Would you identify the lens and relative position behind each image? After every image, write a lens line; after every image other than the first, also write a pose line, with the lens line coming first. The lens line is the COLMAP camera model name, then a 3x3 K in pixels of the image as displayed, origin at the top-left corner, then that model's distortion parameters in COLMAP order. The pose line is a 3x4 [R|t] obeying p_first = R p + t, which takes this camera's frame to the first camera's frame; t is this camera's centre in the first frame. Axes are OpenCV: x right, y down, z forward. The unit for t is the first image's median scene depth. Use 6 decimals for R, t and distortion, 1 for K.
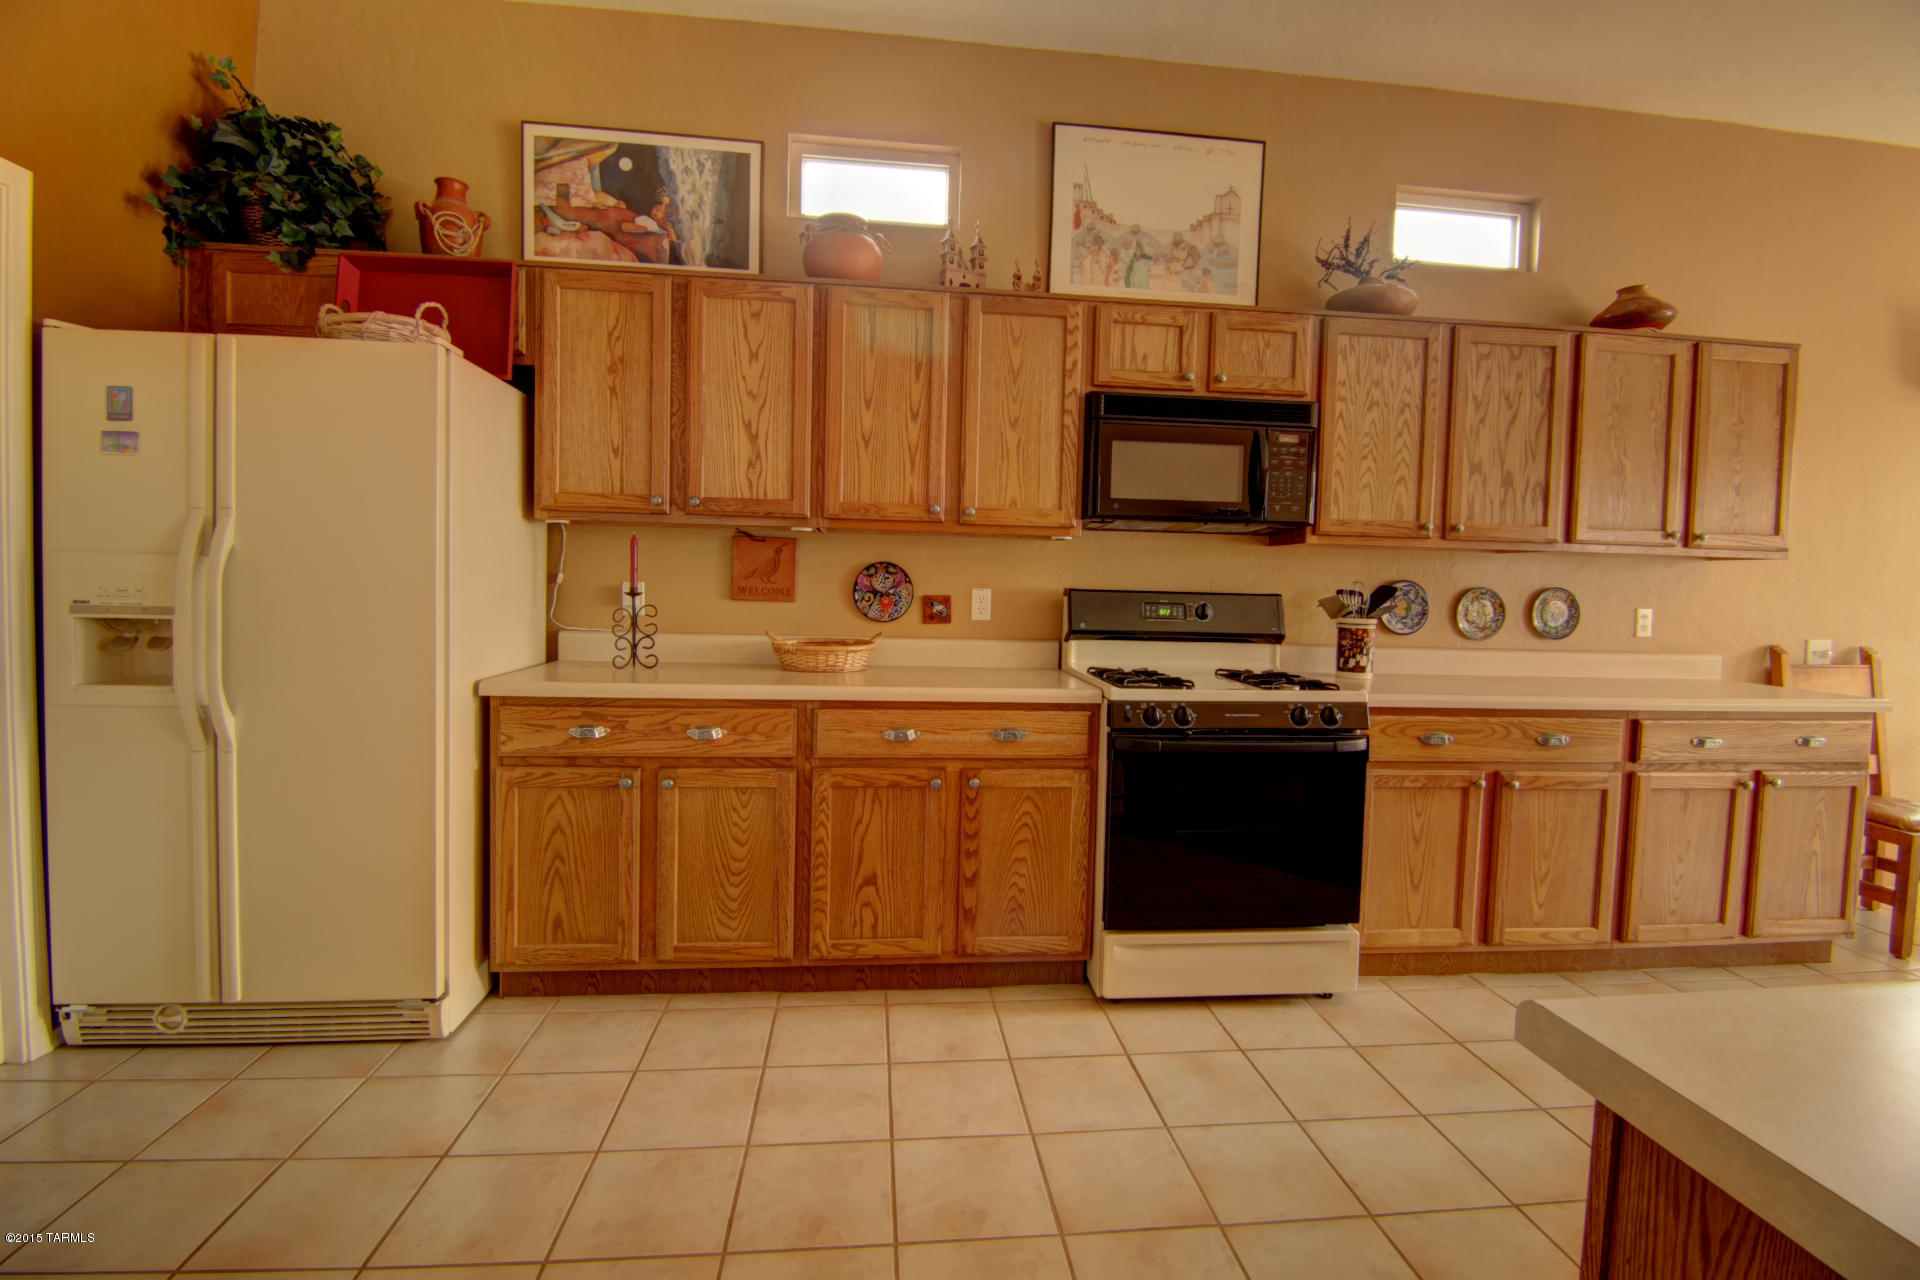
lens RADIAL K [[901.3, 0, 965.1], [0, 901.3, 621.4], [0, 0, 1]] dist [-0.009696, -0.010741]
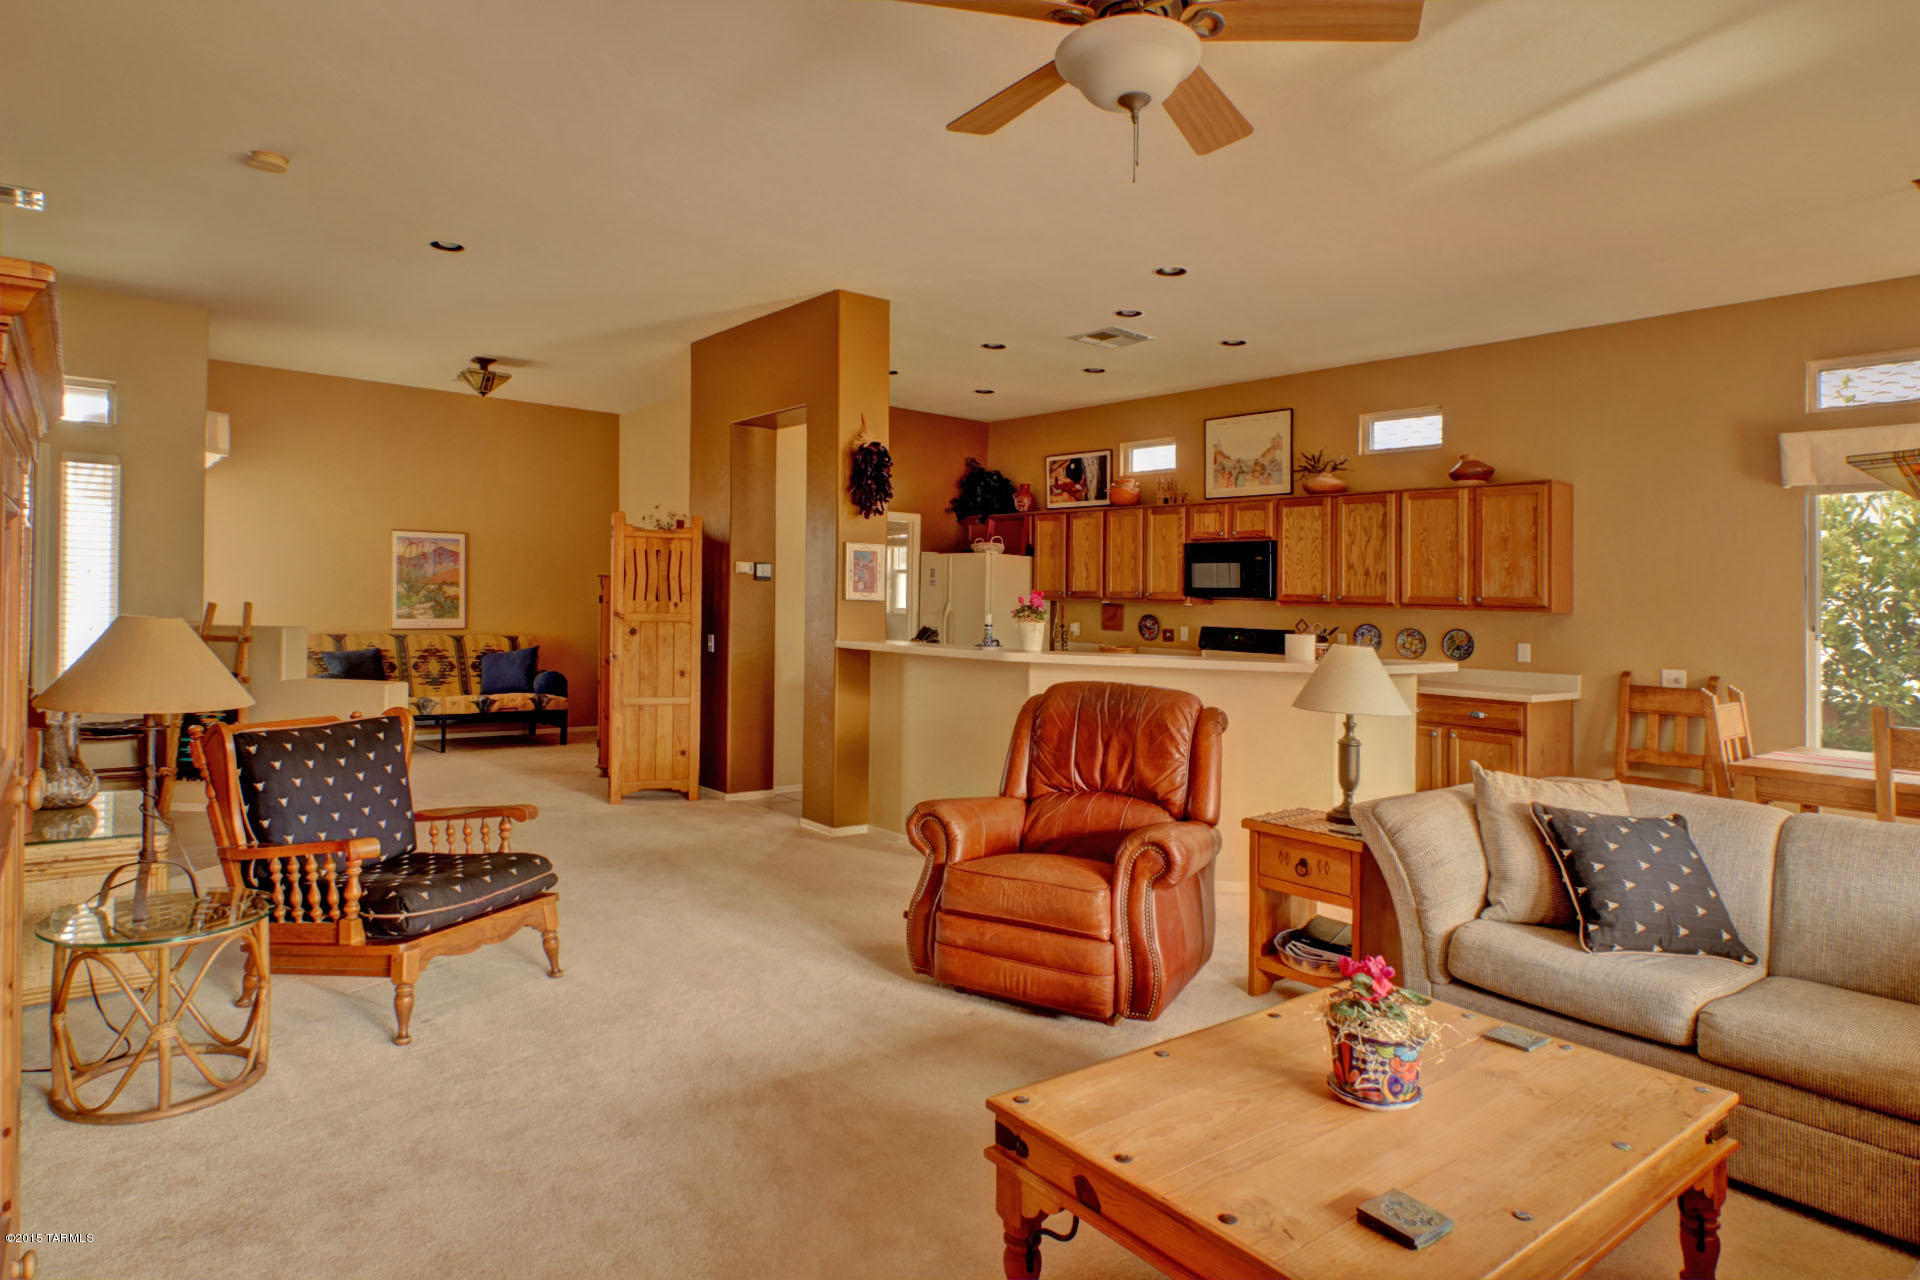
lens RADIAL K [[1097.8, 0, 922.1], [0, 1097.8, 579.5], [0, 0, 1]] dist [-0.007820, 0.004700]
pose [[0.526625, -0.027707, -0.849646, 2.063357], [-0.052457, 0.996505, -0.065010, 0.060854], [0.848478, 0.078806, 0.523331, -1.022292]]
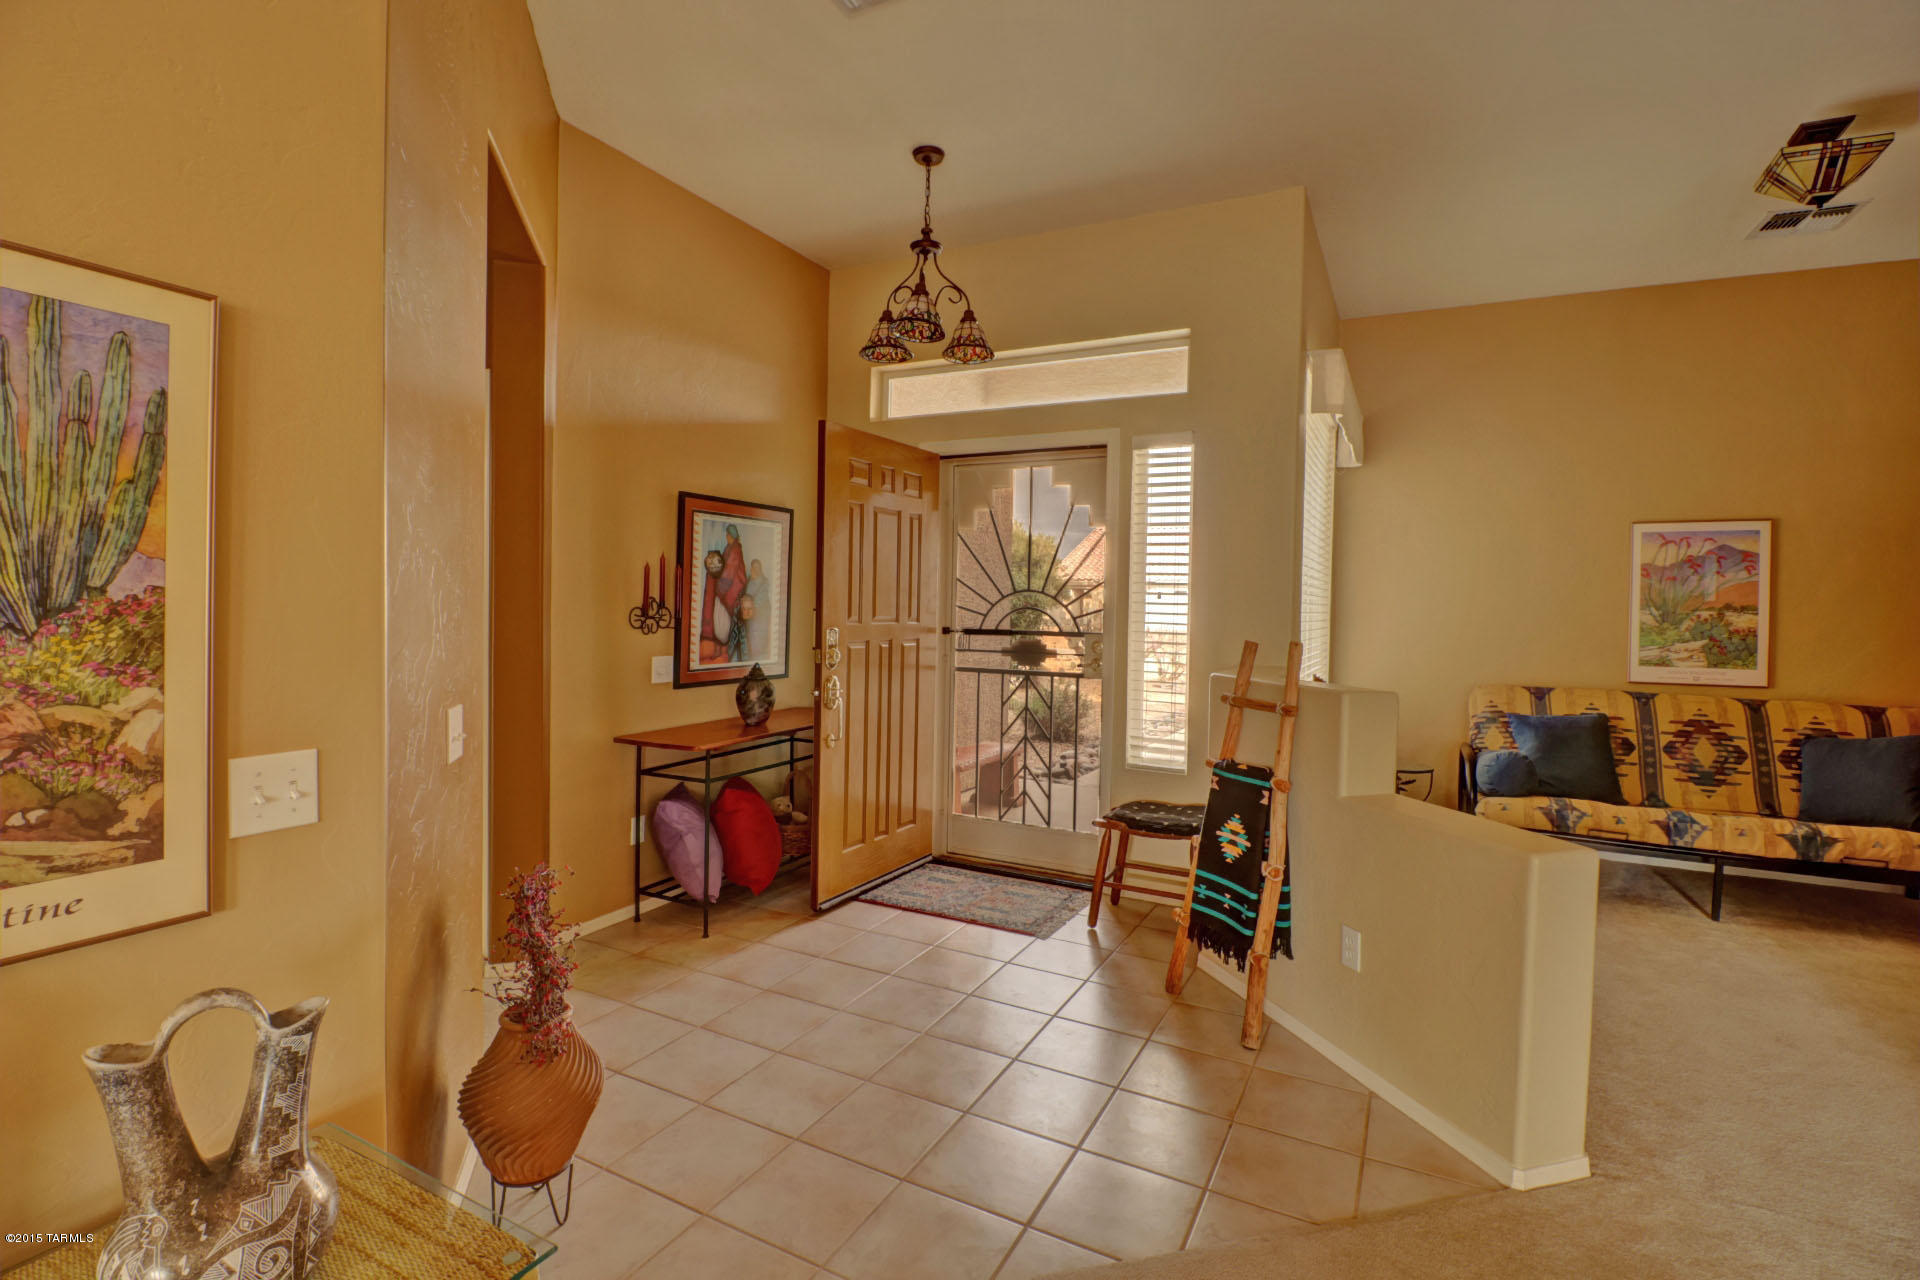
lens RADIAL K [[901.3, 0, 1030.6], [0, 901.3, 657.4], [0, 0, 1]] dist [-0.009696, -0.010741]
pose [[-0.502396, 0.017377, -0.864463, 0.499302], [-0.071022, 0.995590, 0.061289, 0.011095], [0.861716, 0.092187, -0.498946, -0.783448]]
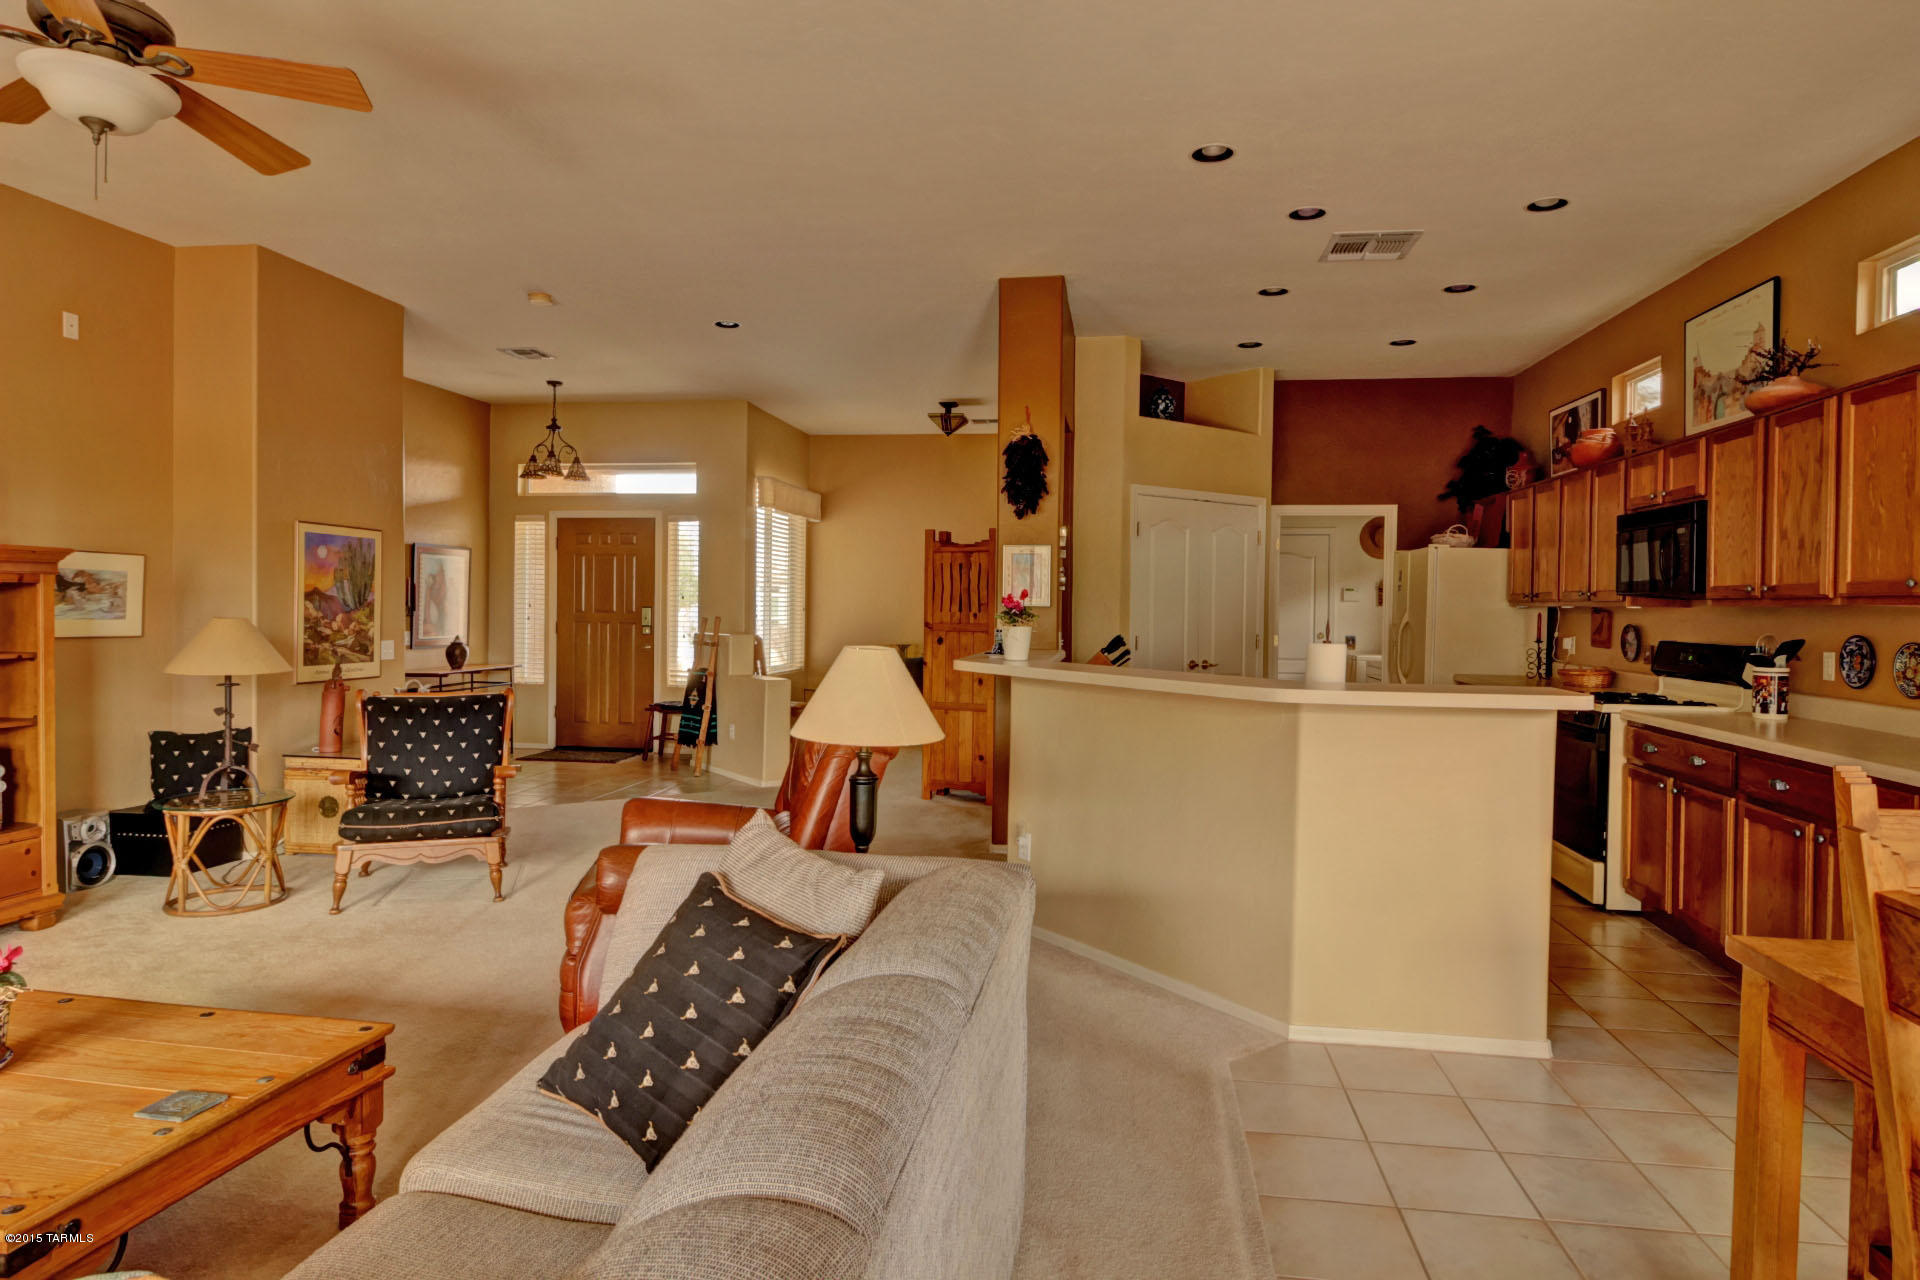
lens RADIAL K [[1069.1, 0, 959.2], [0, 1069.1, 642.2], [0, 0, 1]] dist [0.000927, -0.008337]
pose [[-0.264603, 0.004494, -0.964347, 2.095024], [-0.061882, 0.997849, 0.021629, -0.000083], [0.962370, 0.065399, -0.263756, 0.354366]]
